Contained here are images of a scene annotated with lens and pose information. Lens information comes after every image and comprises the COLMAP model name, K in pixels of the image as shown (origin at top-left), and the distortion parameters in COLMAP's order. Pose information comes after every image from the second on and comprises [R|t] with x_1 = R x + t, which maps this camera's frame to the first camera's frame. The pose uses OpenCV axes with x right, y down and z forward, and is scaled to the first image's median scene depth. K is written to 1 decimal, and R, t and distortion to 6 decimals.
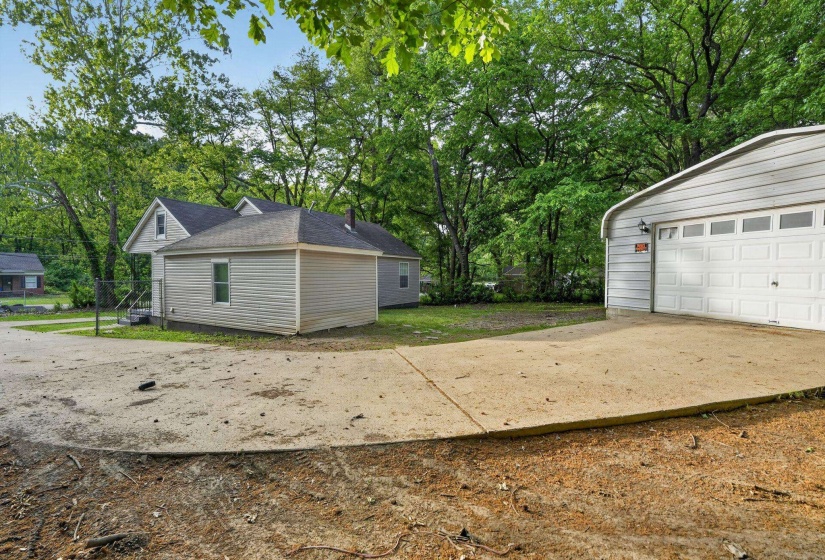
lens RADIAL K [[372.0, 0, 409.1], [0, 372.0, 280.1], [0, 0, 1]] dist [-0.011671, -0.003635]
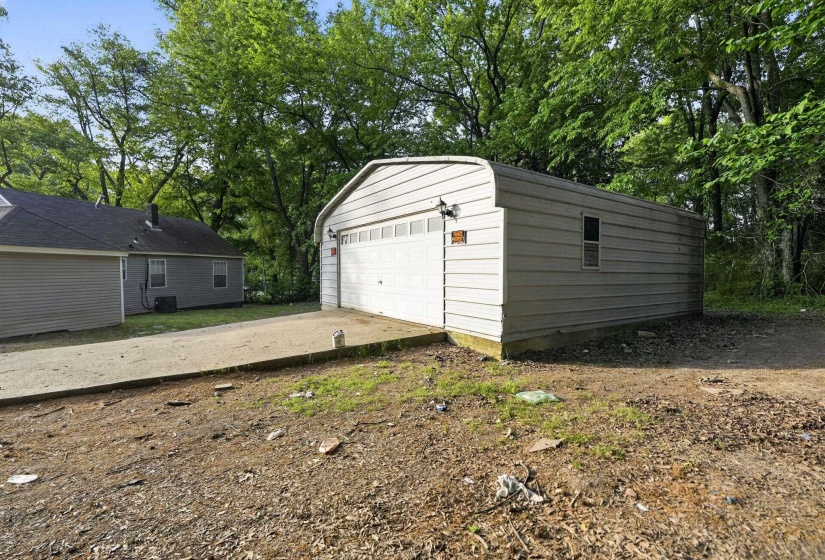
lens RADIAL K [[372.0, 0, 407.5], [0, 372.0, 281.2], [0, 0, 1]] dist [-0.011671, -0.003635]
pose [[0.964823, -0.009334, 0.262736, 0.184872], [0.007043, 0.999929, 0.009659, -0.001554], [-0.262807, -0.007469, 0.964819, -0.060275]]
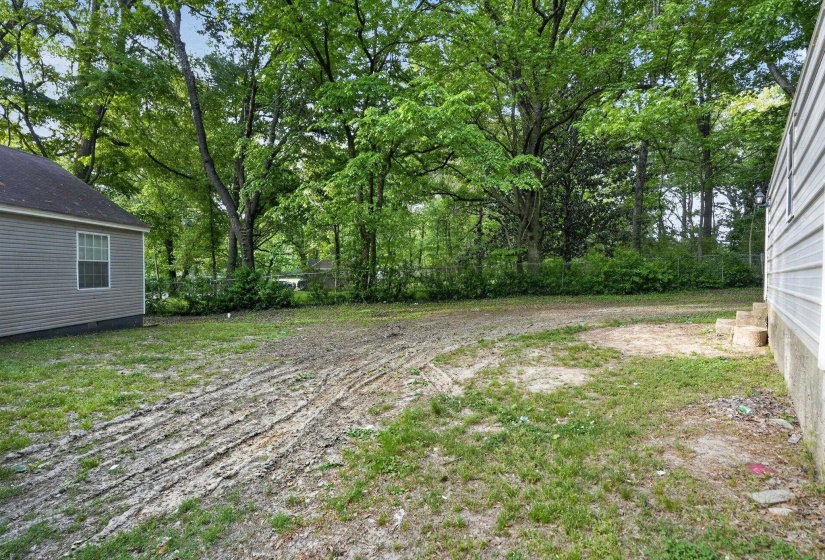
lens RADIAL K [[372.0, 0, 414.5], [0, 372.0, 280.8], [0, 0, 1]] dist [-0.011671, -0.003635]
pose [[0.864195, -0.016240, 0.502895, 0.092118], [0.010876, 0.999848, 0.013599, 0.008681], [-0.503039, -0.006283, 0.864241, 0.358872]]
